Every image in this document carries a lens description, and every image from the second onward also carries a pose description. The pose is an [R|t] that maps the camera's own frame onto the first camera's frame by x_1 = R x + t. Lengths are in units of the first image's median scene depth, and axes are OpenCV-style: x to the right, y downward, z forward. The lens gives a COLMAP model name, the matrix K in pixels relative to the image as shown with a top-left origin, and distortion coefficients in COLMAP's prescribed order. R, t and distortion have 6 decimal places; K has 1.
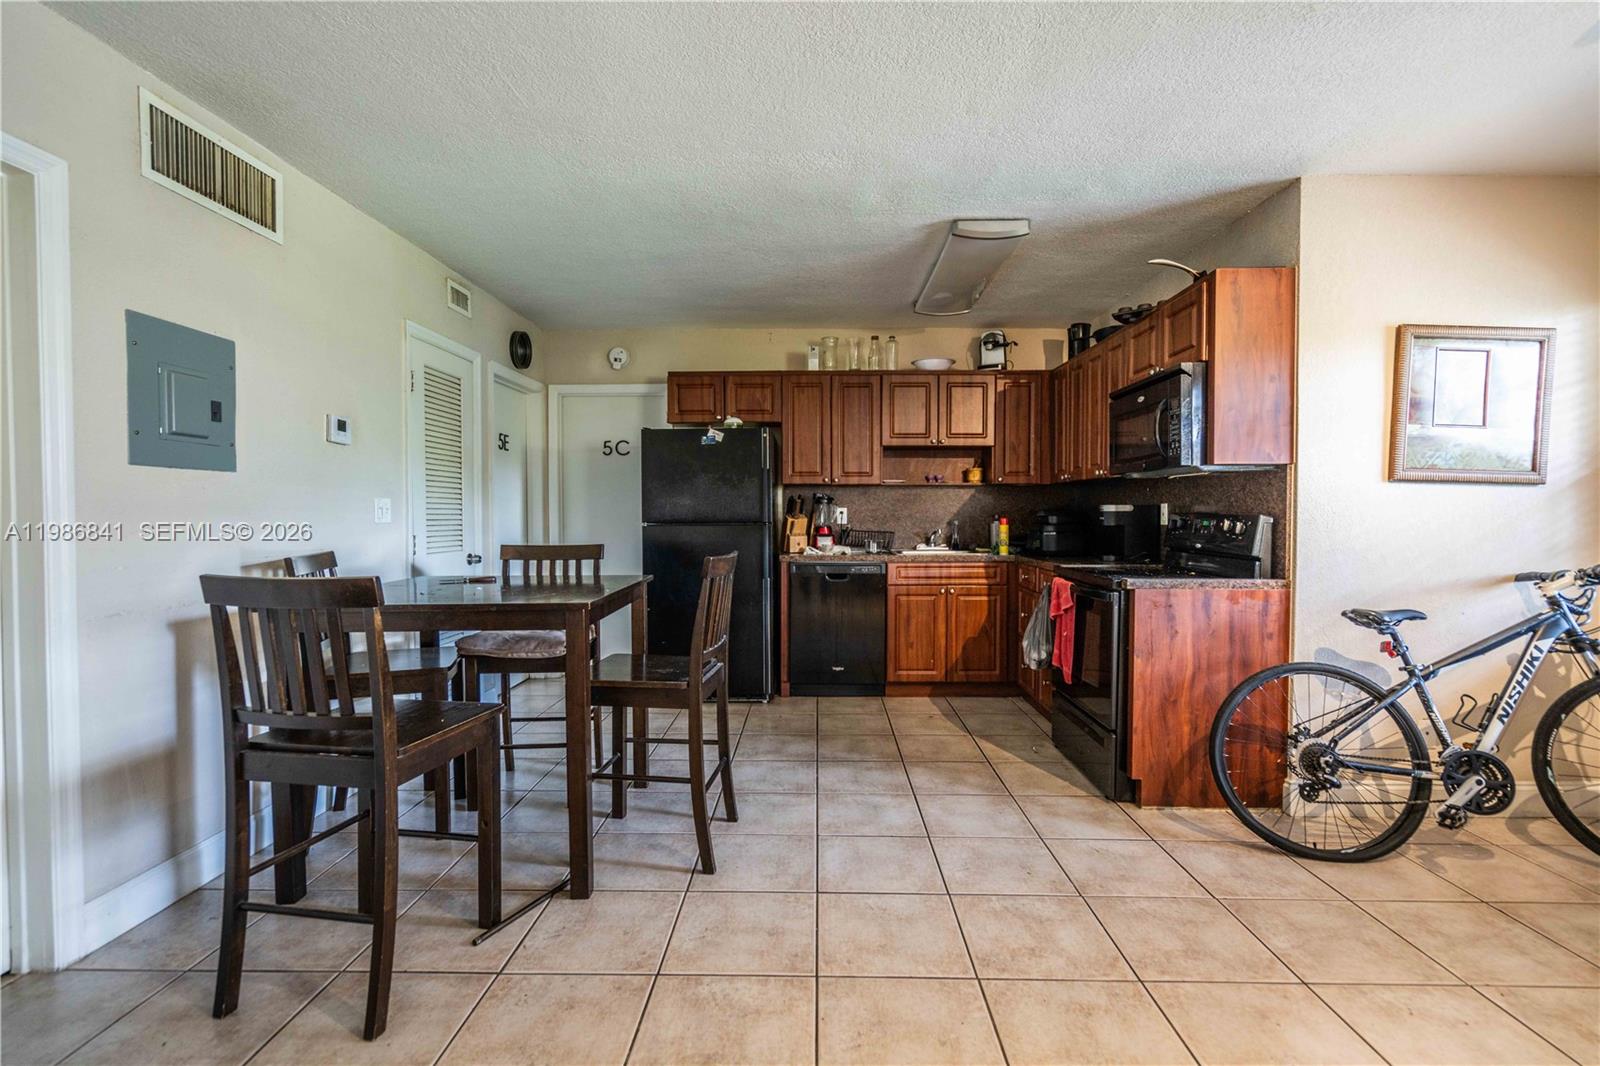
lens RADIAL K [[749.7, 0, 796.1], [0, 749.7, 522.3], [0, 0, 1]] dist [-0.002213, -0.000092]
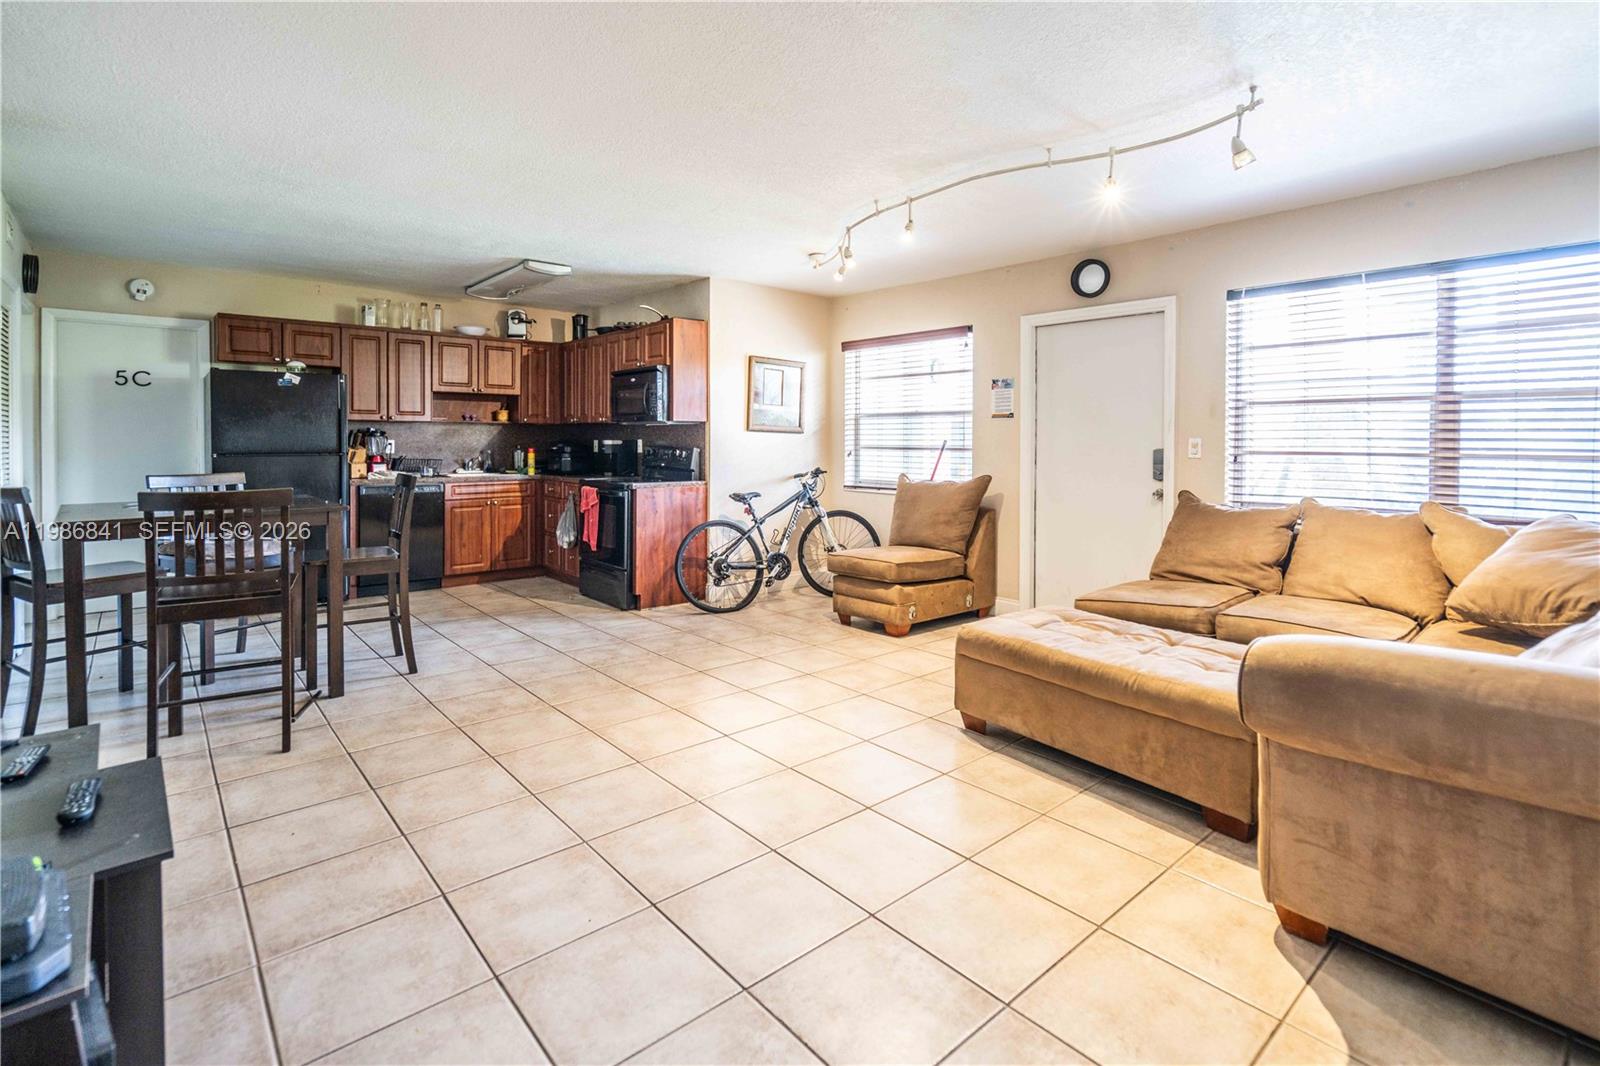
lens RADIAL K [[749.7, 0, 796.1], [0, 749.7, 522.3], [0, 0, 1]] dist [-0.002213, -0.000092]
pose [[0.750672, -0.068805, 0.657083, -0.414301], [0.003728, 0.994988, 0.099929, -0.009316], [-0.660665, -0.072564, 0.747166, -0.561135]]
